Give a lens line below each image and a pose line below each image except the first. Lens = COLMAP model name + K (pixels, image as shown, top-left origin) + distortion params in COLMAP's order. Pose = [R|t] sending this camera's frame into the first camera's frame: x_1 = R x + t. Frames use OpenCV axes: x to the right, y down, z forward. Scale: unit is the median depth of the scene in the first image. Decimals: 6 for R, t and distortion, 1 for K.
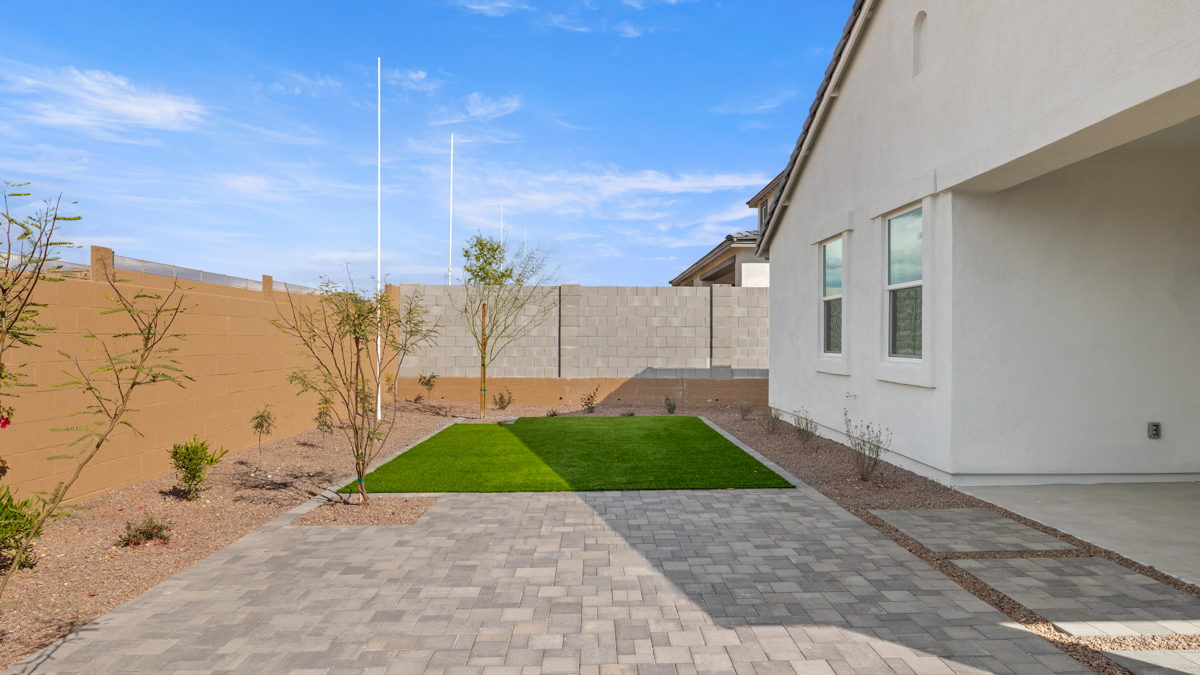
lens RADIAL K [[776.7, 0, 601.3], [0, 776.7, 351.9], [0, 0, 1]] dist [0.000102, -0.000015]
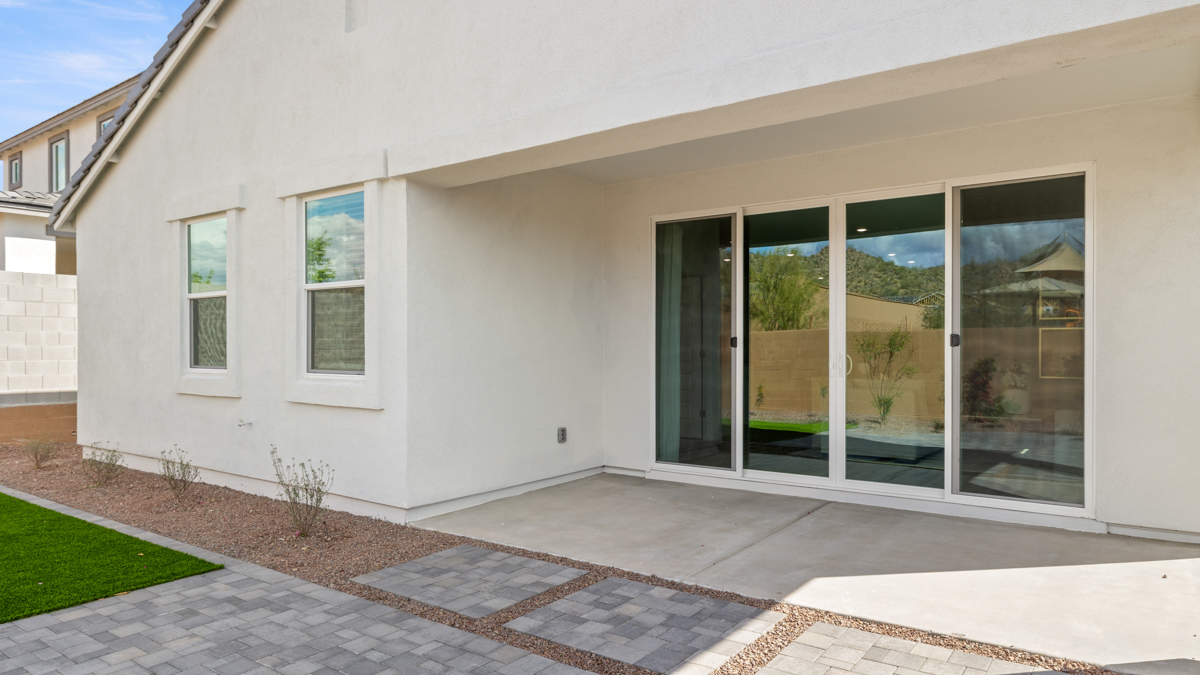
lens RADIAL K [[776.7, 0, 601.3], [0, 776.7, 351.9], [0, 0, 1]] dist [0.000102, -0.000015]
pose [[0.589266, -0.014325, 0.807812, -0.113300], [0.014047, 0.999873, 0.007483, -0.019692], [-0.807817, 0.006938, 0.589393, 0.322312]]
